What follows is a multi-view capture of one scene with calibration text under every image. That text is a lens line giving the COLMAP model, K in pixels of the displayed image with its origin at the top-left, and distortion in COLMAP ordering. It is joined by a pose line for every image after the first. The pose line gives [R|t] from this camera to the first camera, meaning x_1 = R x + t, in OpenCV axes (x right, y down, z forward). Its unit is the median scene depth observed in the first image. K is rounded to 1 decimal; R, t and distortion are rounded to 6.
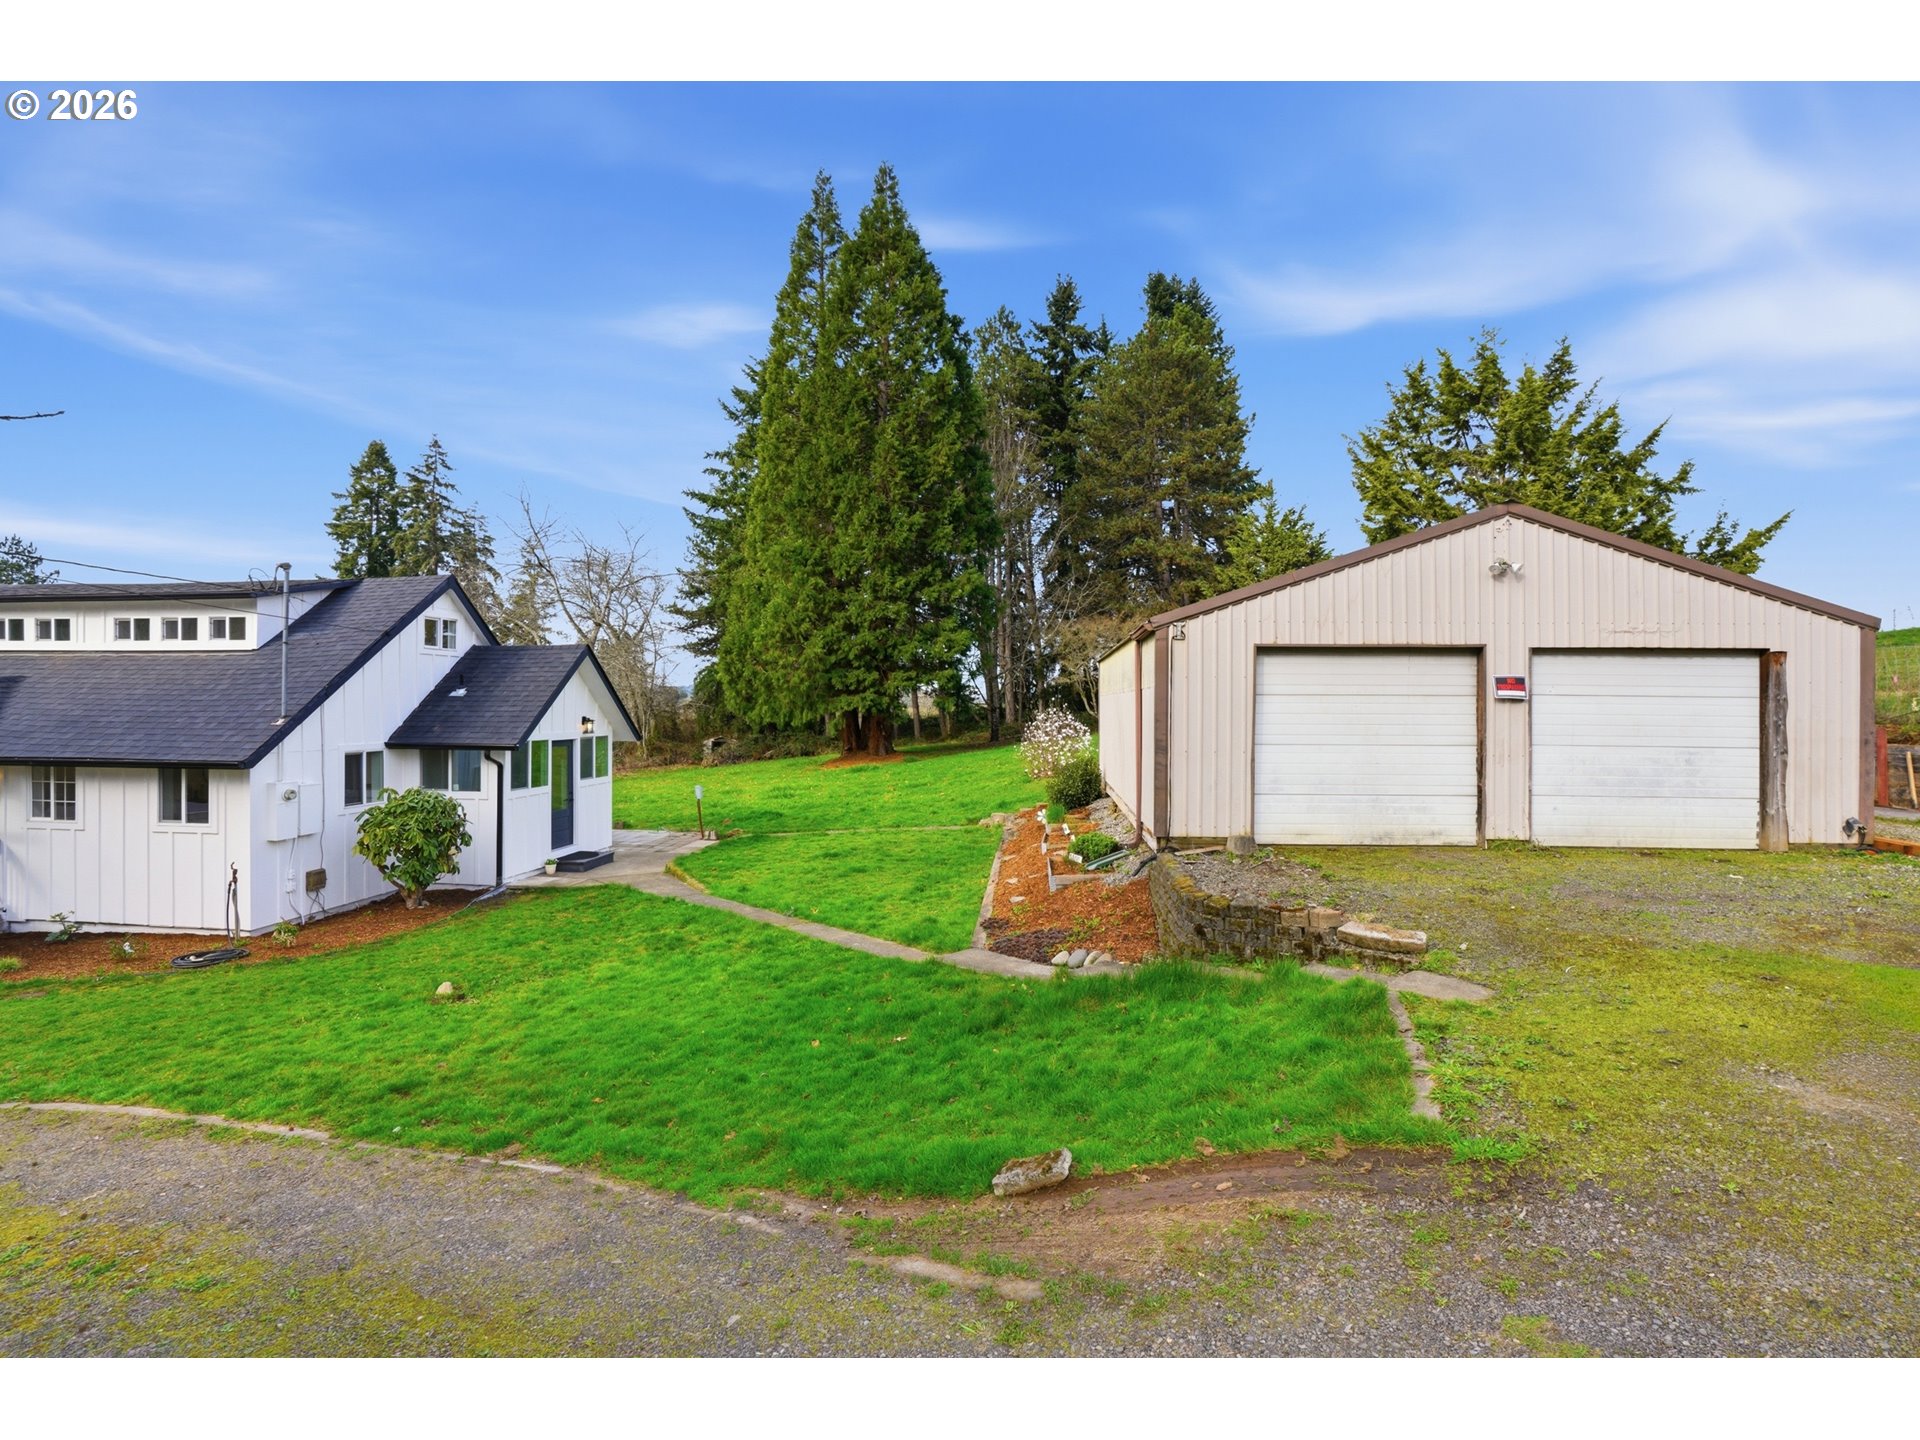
lens RADIAL K [[899.7, 0, 957.6], [0, 899.7, 703.1], [0, 0, 1]] dist [-0.065642, 0.026668]
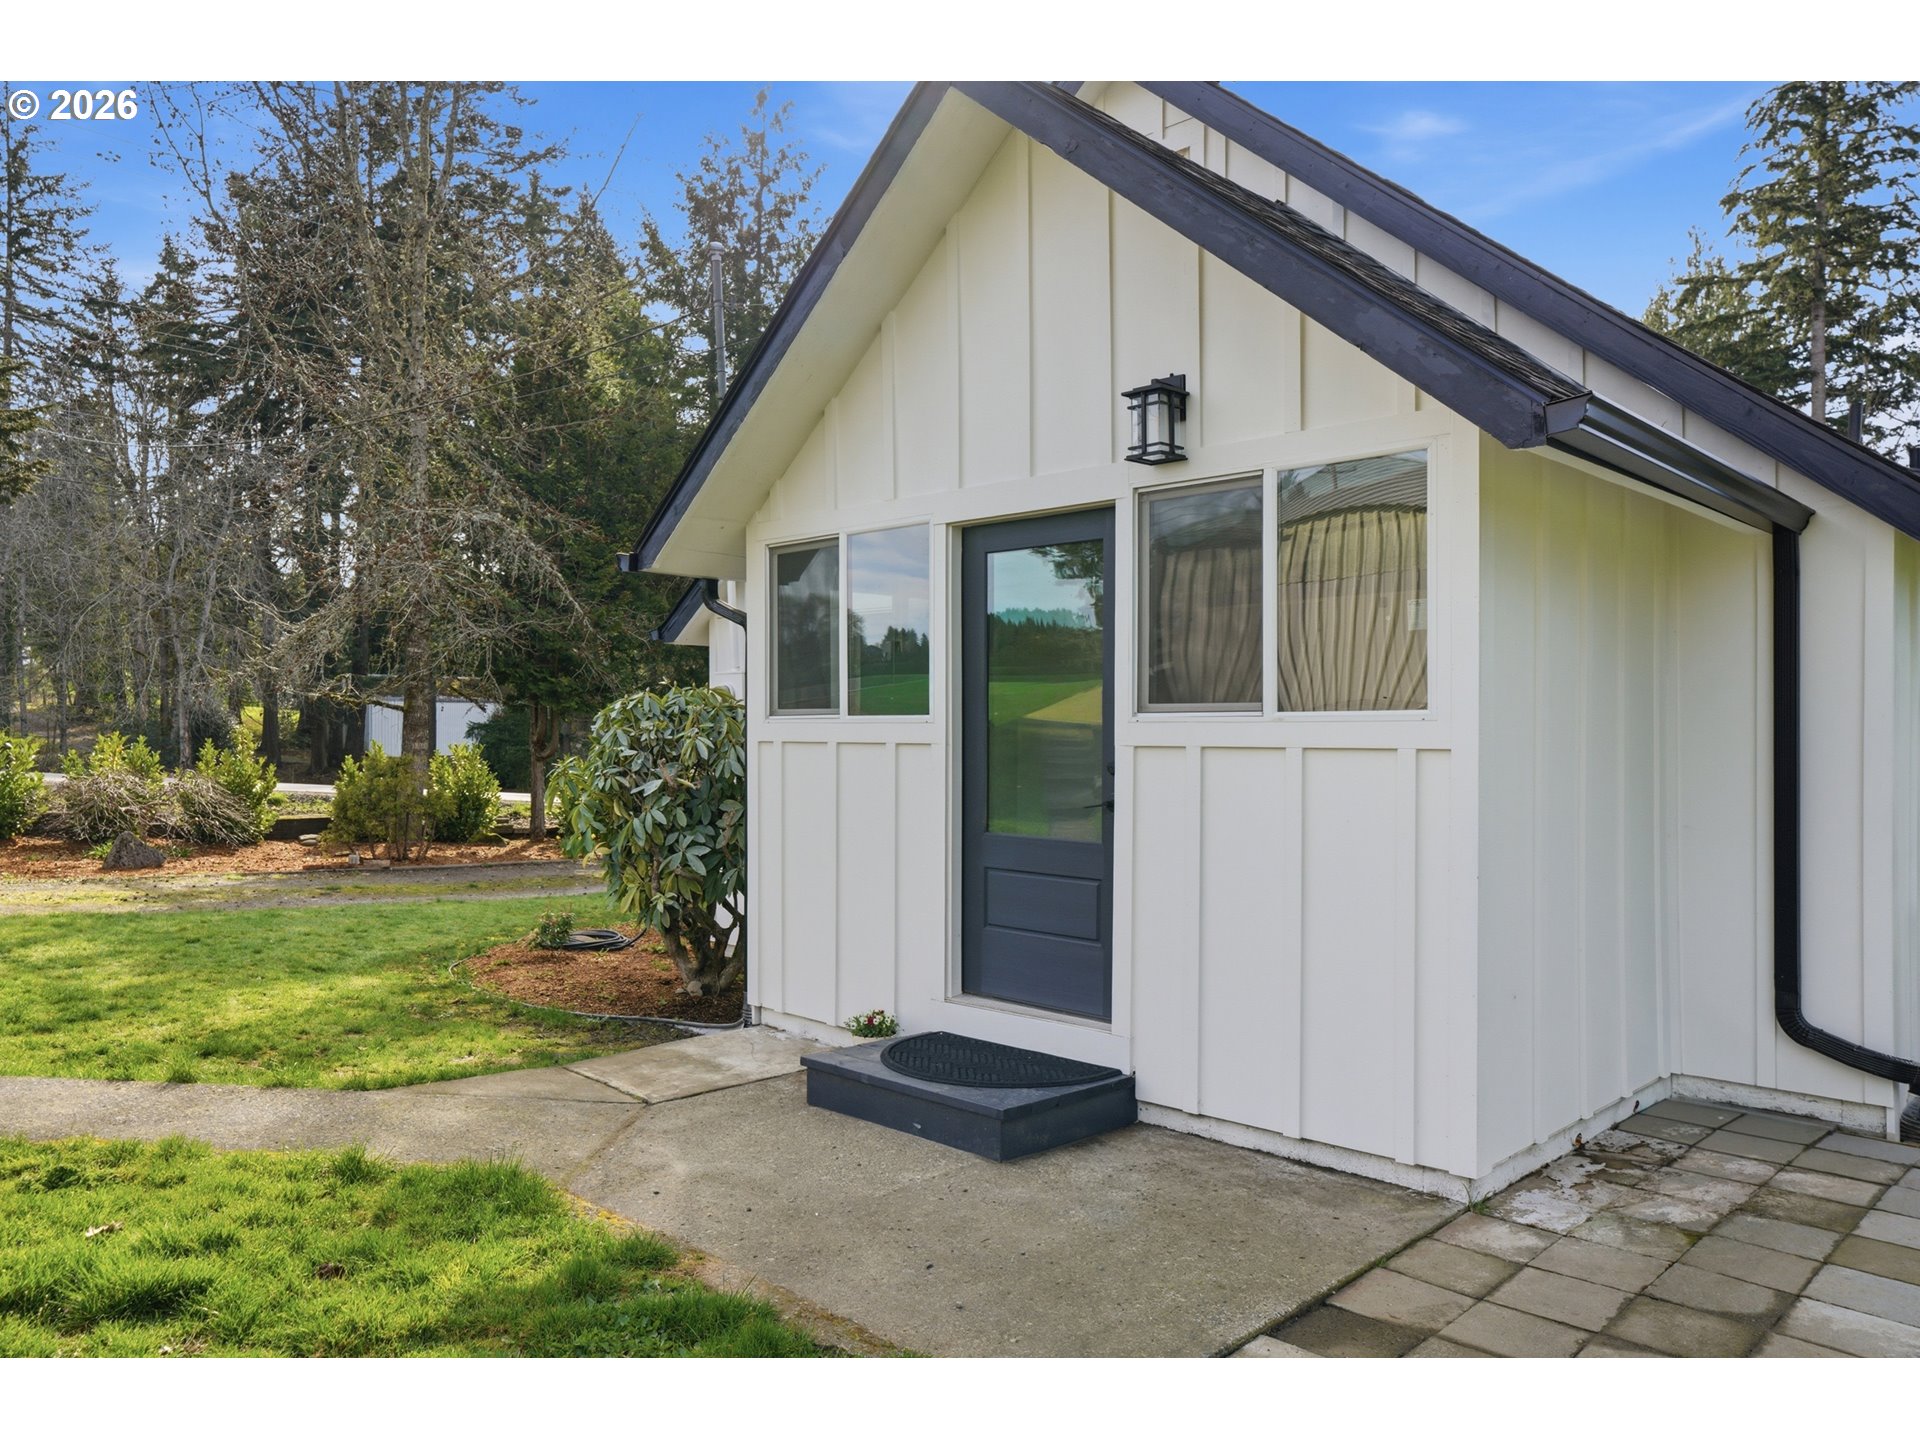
lens RADIAL K [[1311.1, 0, 960.0], [0, 1311.1, 720.0], [0, 0, 1]] dist [-0.011742, 0.031552]
pose [[-0.629730, -0.017924, -0.776607, -0.217455], [-0.007504, 0.999827, -0.016991, 0.113285], [0.776777, -0.004872, -0.629756, 1.386281]]
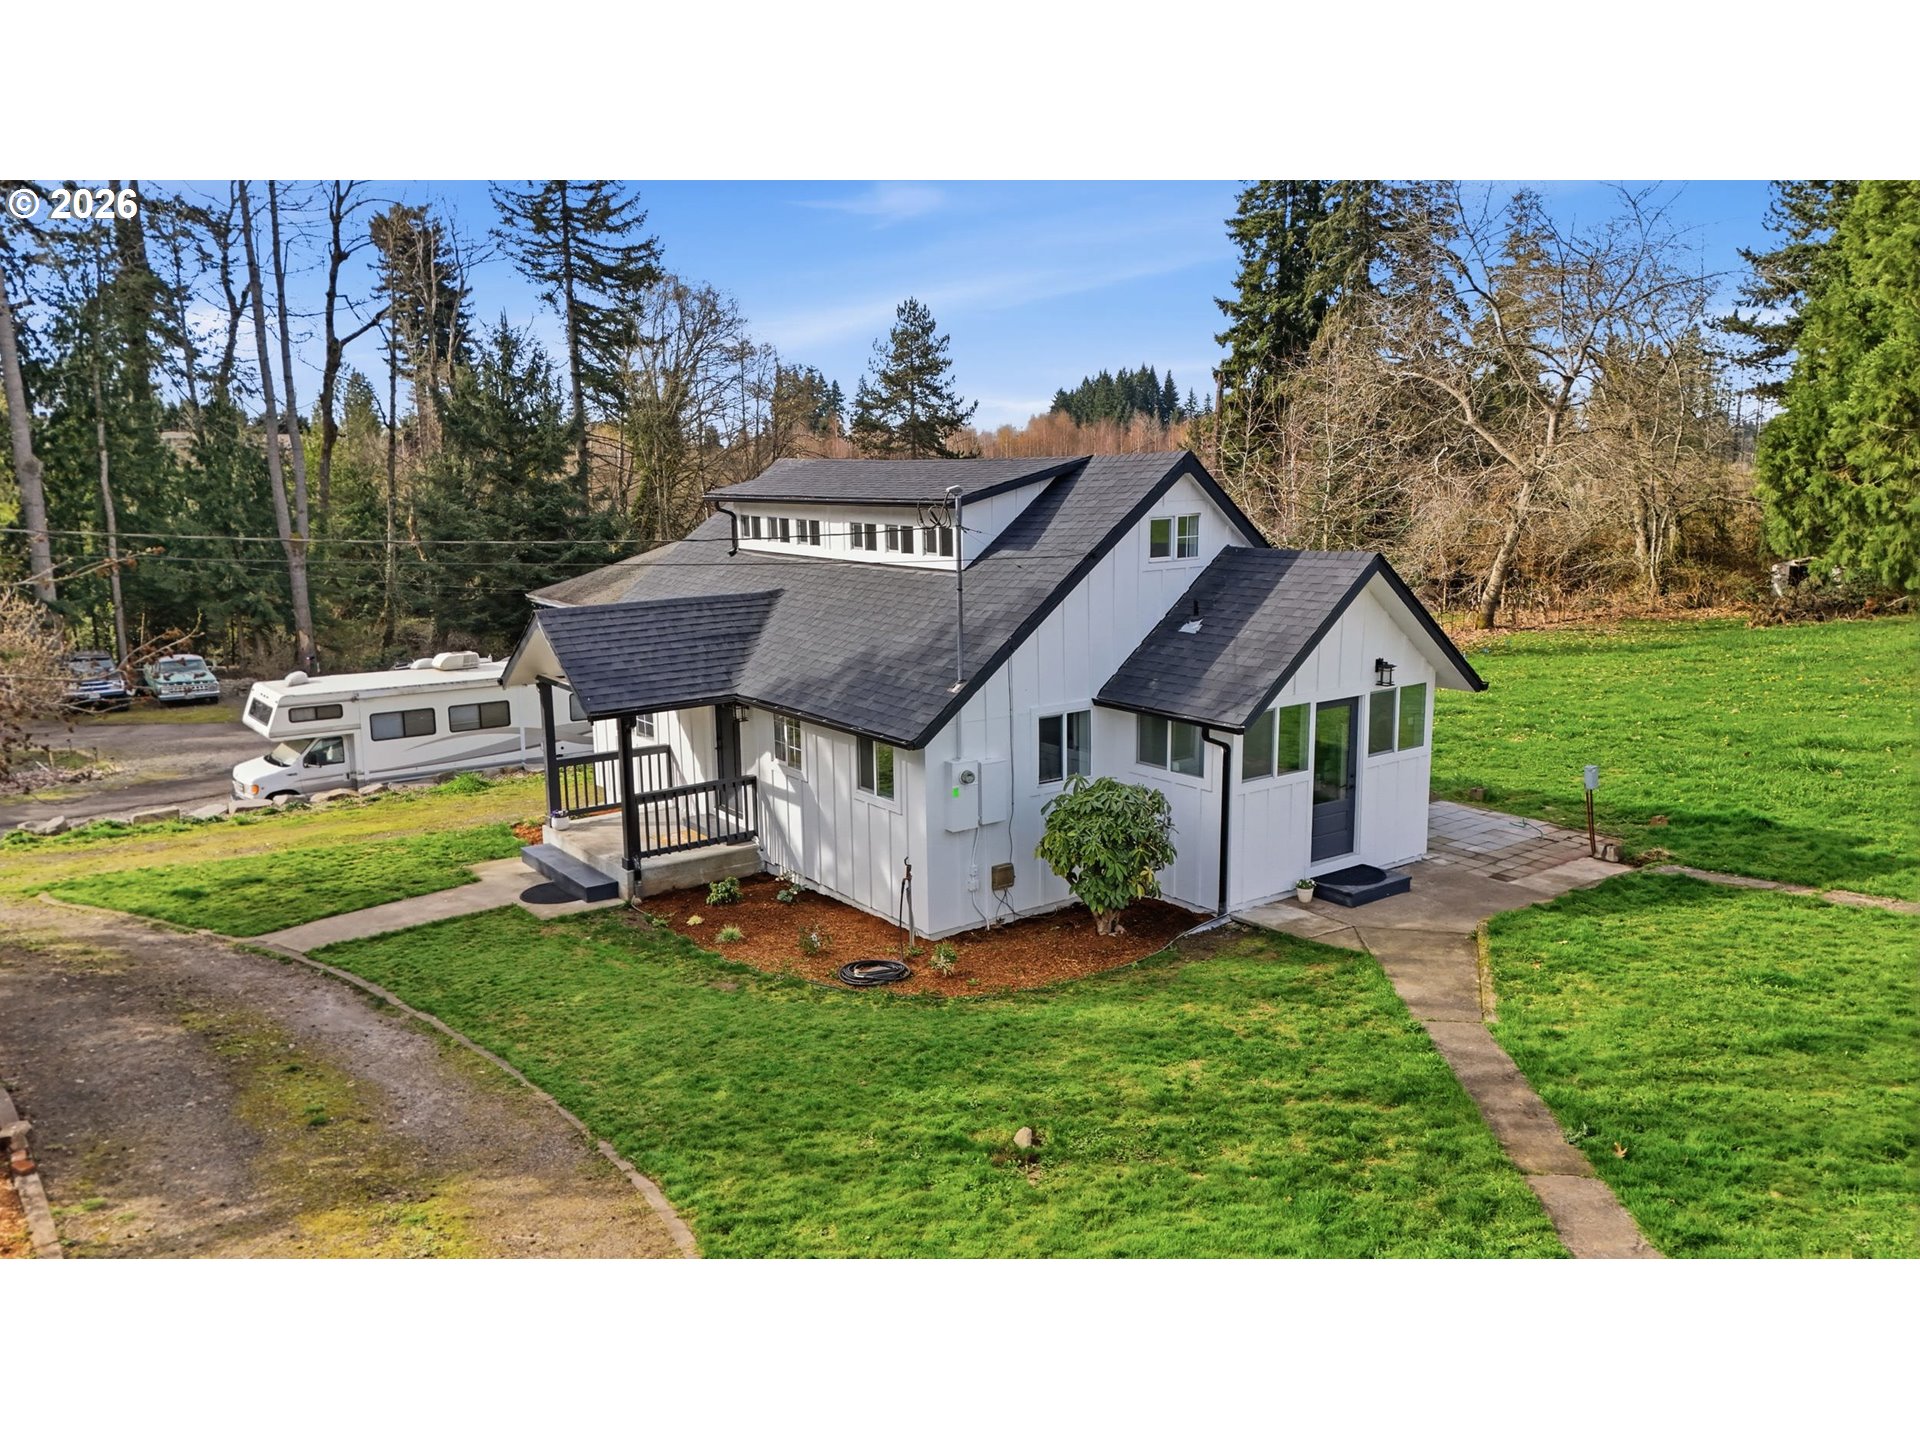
lens RADIAL K [[1402.7, 0, 954.8], [0, 1402.7, 721.5], [0, 0, 1]] dist [0.086127, -0.093312]
pose [[0.676766, 0.122753, -0.725893, 0.139276], [0.016599, 0.983206, 0.181742, -0.157930], [0.736011, -0.135046, 0.663363, 0.122725]]
